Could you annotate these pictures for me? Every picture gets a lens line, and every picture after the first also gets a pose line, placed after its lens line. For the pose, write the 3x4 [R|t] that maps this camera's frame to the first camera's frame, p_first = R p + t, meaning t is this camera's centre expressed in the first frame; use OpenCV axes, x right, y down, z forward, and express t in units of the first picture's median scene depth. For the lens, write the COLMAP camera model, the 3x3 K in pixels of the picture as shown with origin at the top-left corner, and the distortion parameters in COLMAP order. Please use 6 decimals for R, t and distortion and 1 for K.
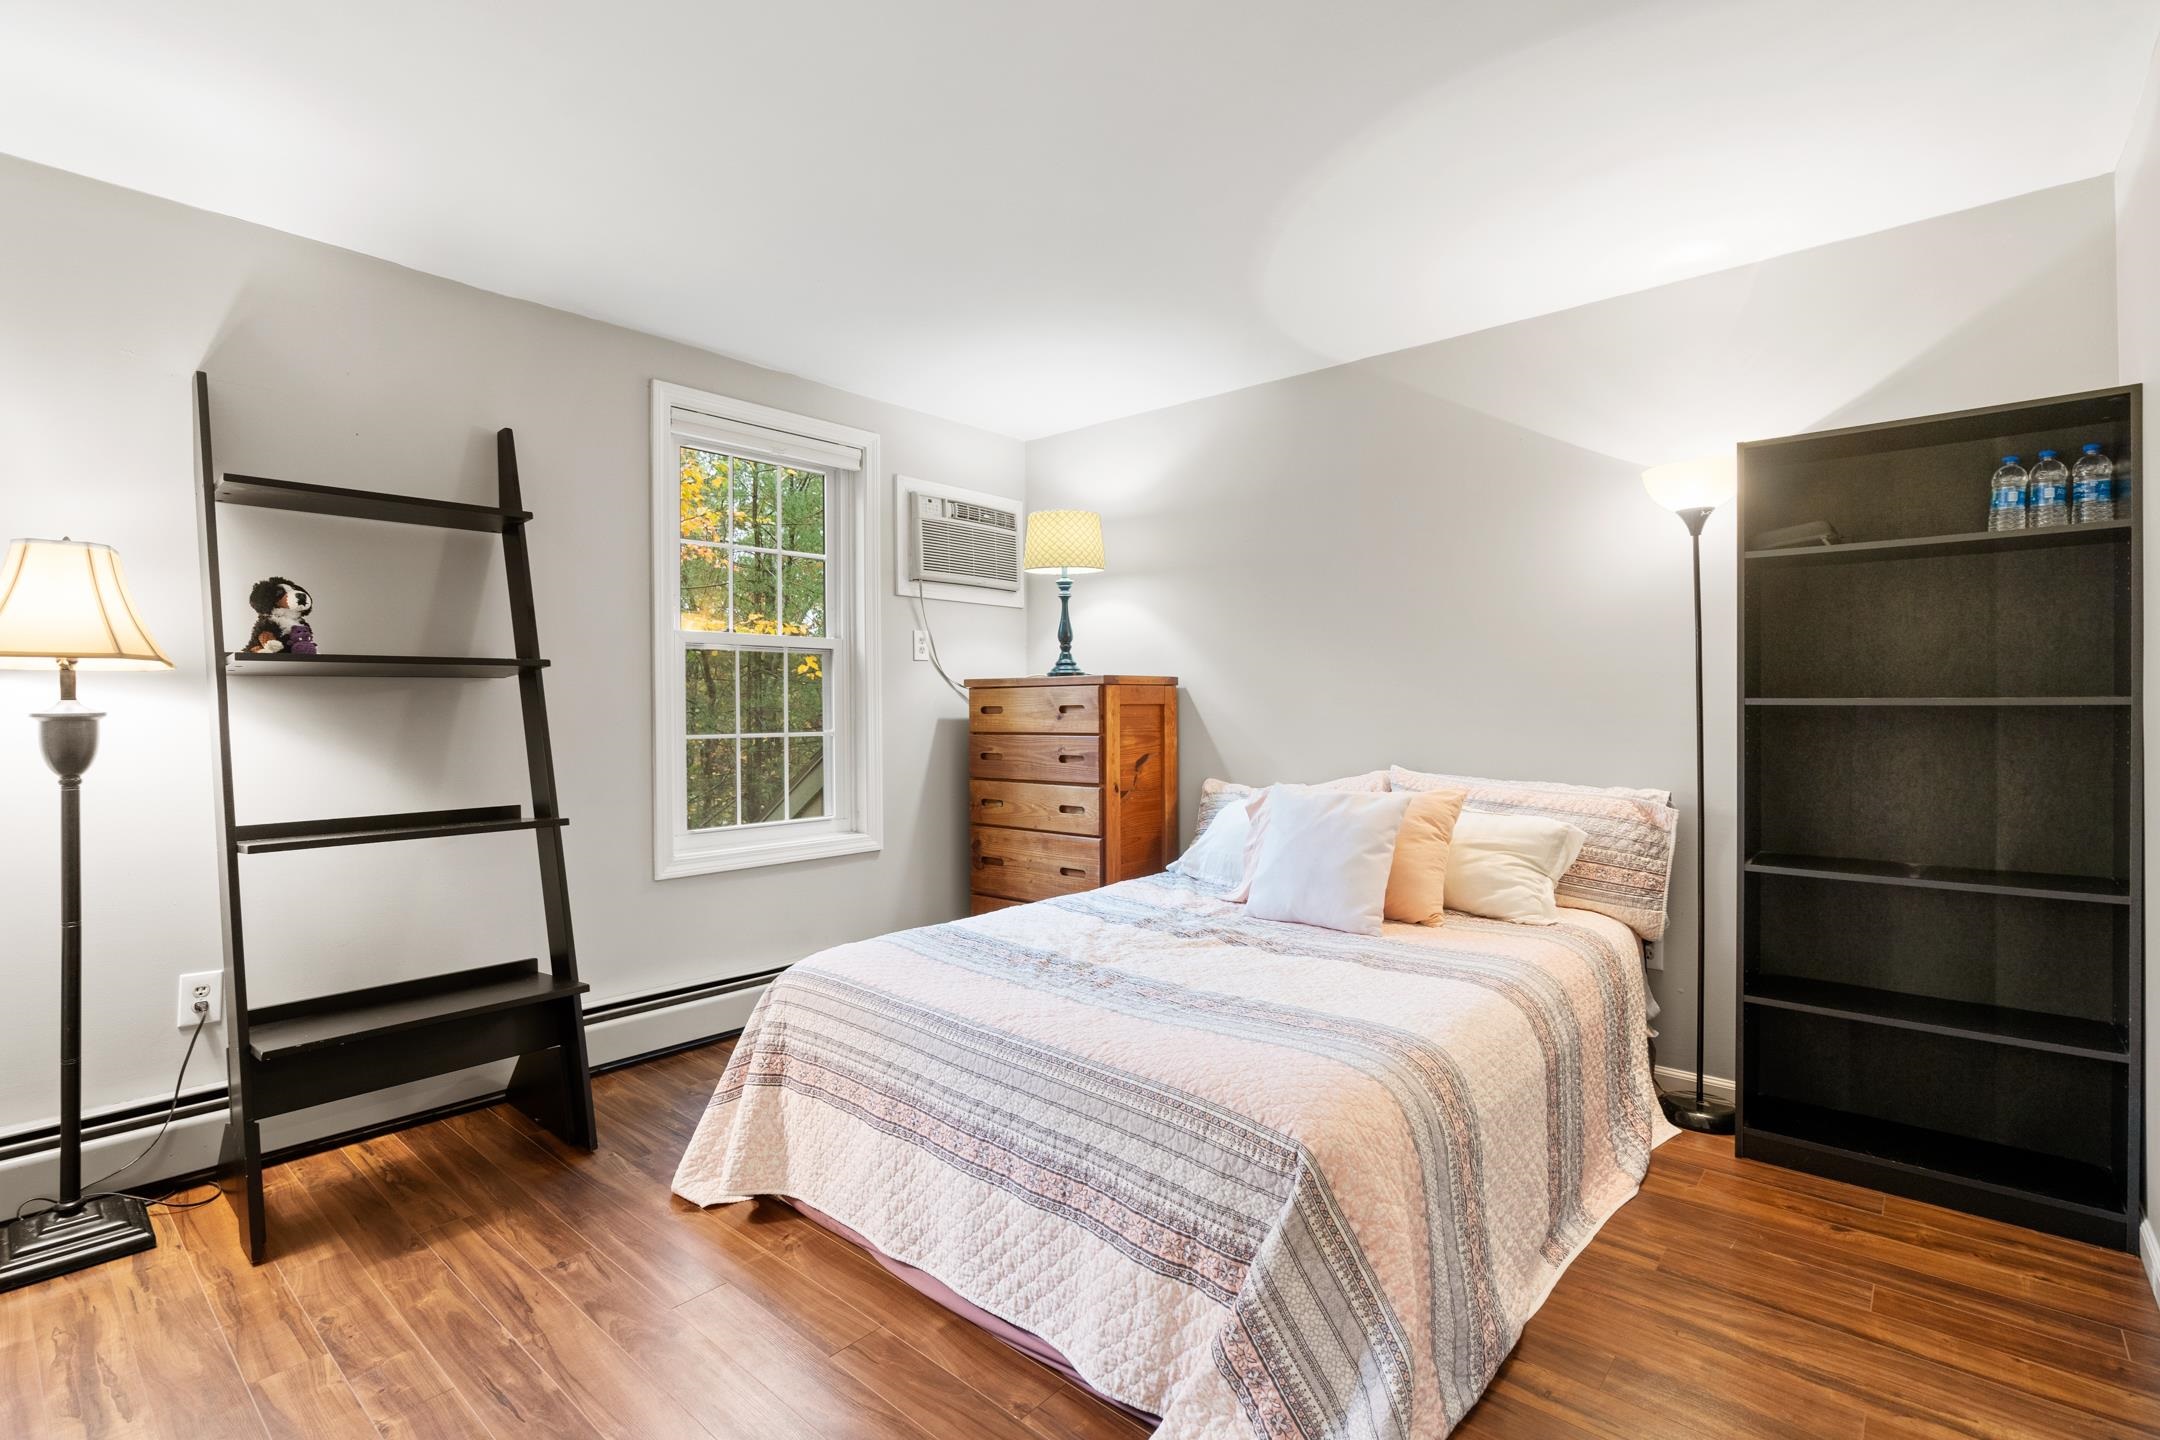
lens RADIAL K [[989.2, 0, 1080.0], [0, 989.2, 720.0], [0, 0, 1]] dist [-0.000702, -0.000193]
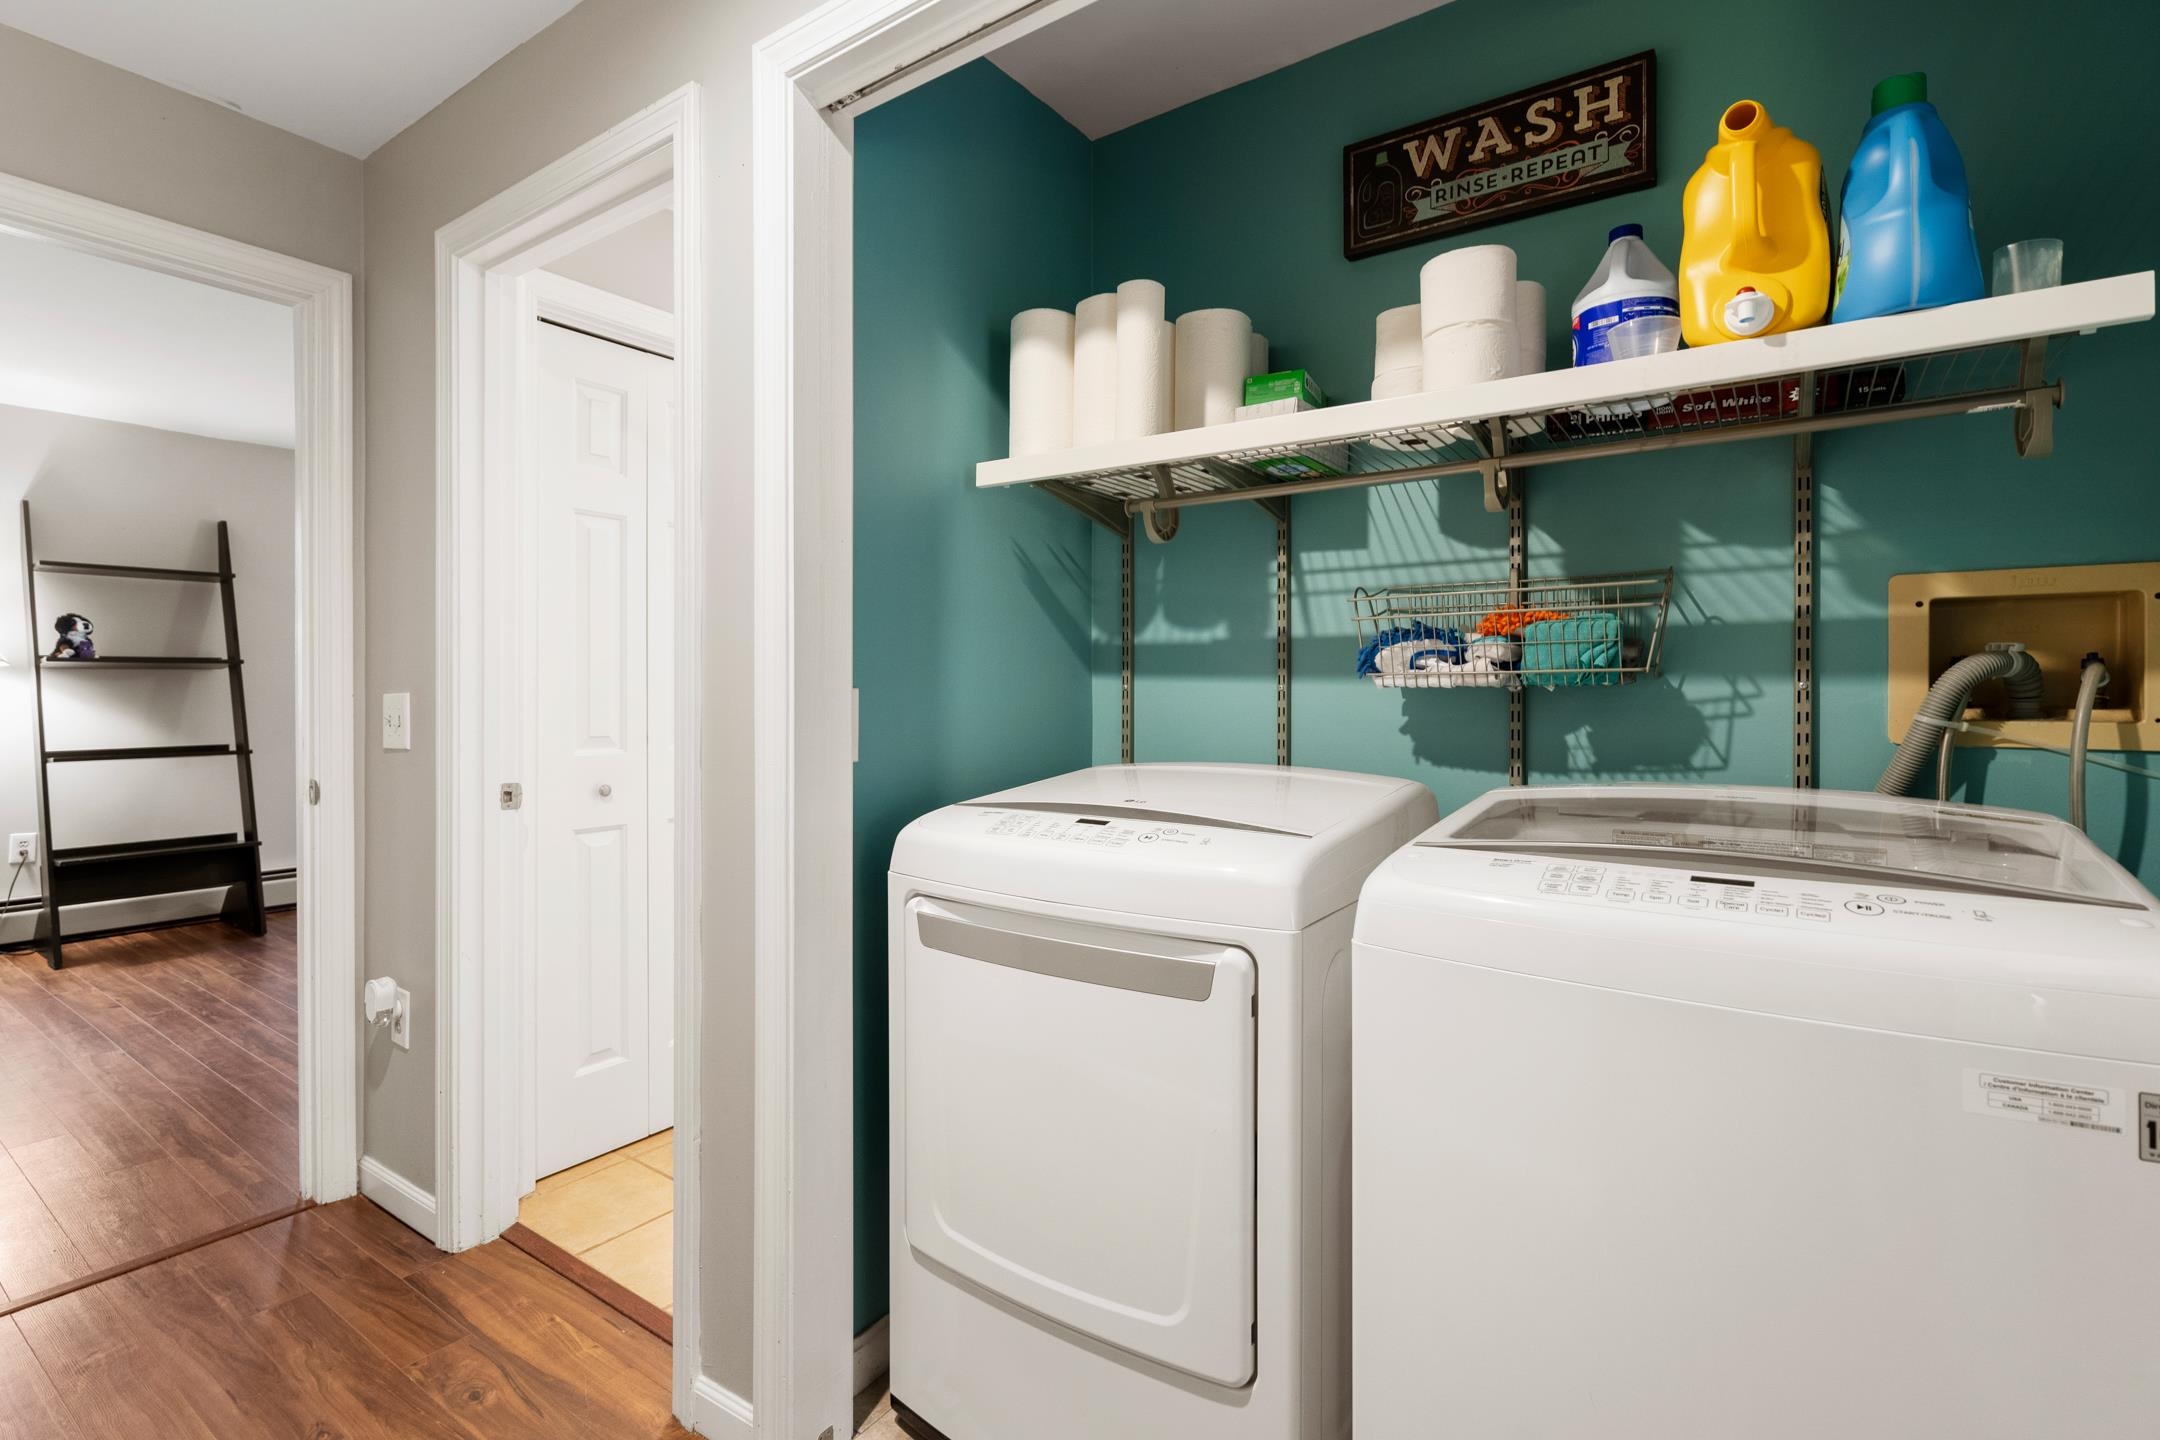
lens RADIAL K [[1004.2, 0, 1087.8], [0, 1004.2, 708.4], [0, 0, 1]] dist [-0.000676, 0.000611]
pose [[0.994639, 0.006422, 0.103206, 0.841604], [-0.006640, 0.999976, 0.001776, 0.012607], [-0.103192, -0.002452, 0.994658, -1.010468]]
